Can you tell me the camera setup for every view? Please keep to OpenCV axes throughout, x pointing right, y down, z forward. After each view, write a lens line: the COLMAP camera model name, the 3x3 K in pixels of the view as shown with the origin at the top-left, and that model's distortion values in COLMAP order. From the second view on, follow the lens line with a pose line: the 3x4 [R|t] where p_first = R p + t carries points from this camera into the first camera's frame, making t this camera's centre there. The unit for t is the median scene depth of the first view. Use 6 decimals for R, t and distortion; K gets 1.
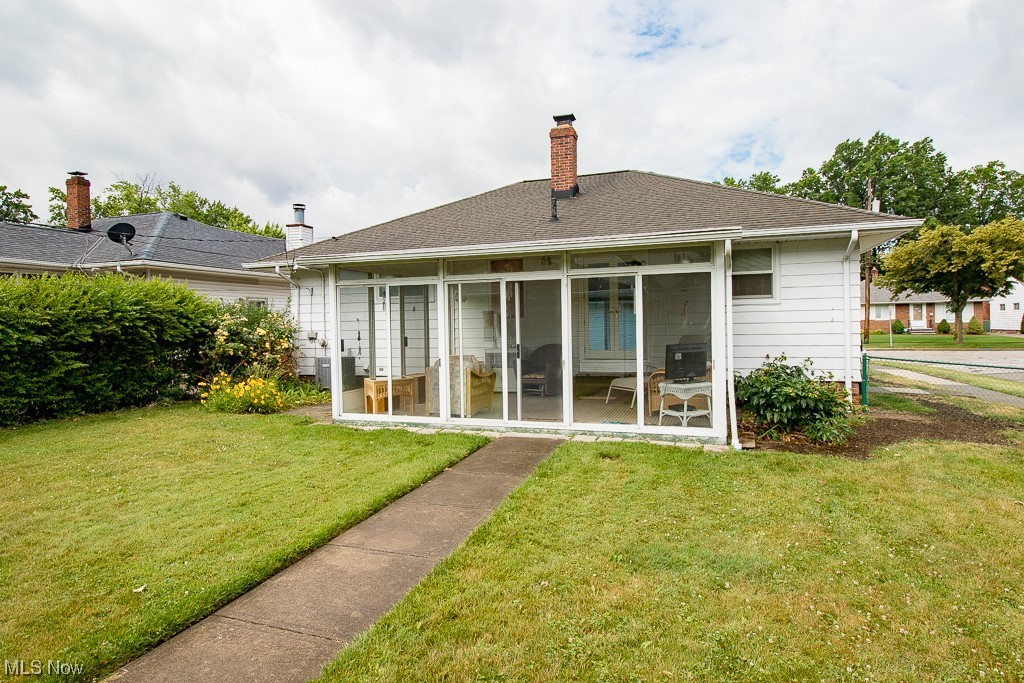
lens RADIAL K [[576.6, 0, 512.0], [0, 576.6, 341.5], [0, 0, 1]] dist [-0.001548, -0.002537]
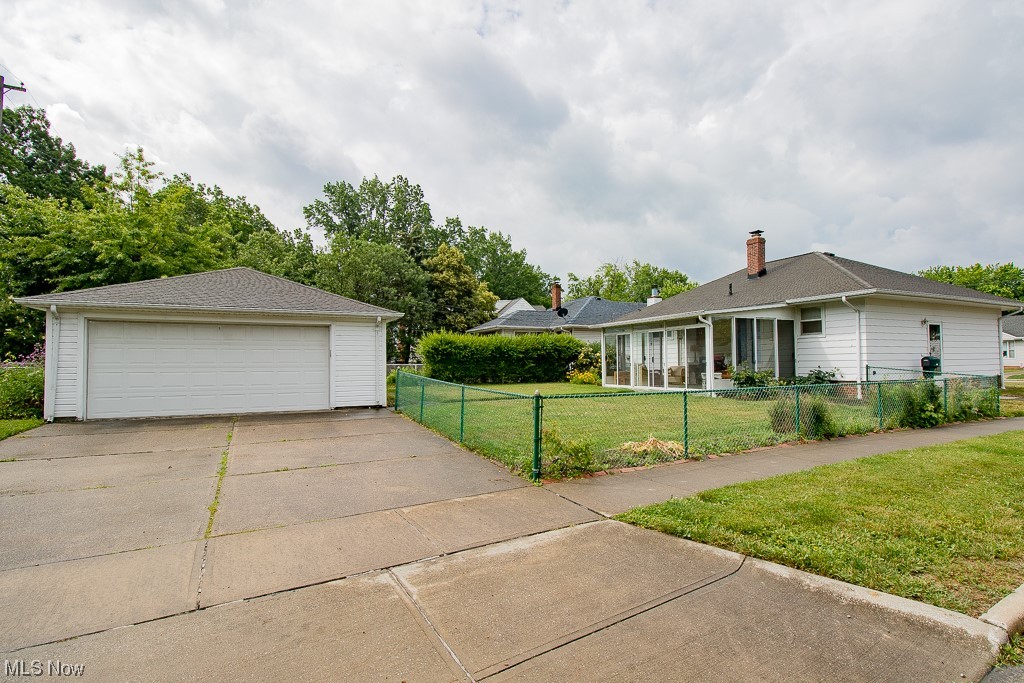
lens RADIAL K [[470.7, 0, 515.9], [0, 470.7, 338.0], [0, 0, 1]] dist [0.002525, -0.015080]
pose [[0.701235, -0.026433, -0.712440, 0.731853], [-0.024718, 0.997810, -0.061351, 0.043434], [0.712502, 0.060632, 0.699046, -0.606884]]
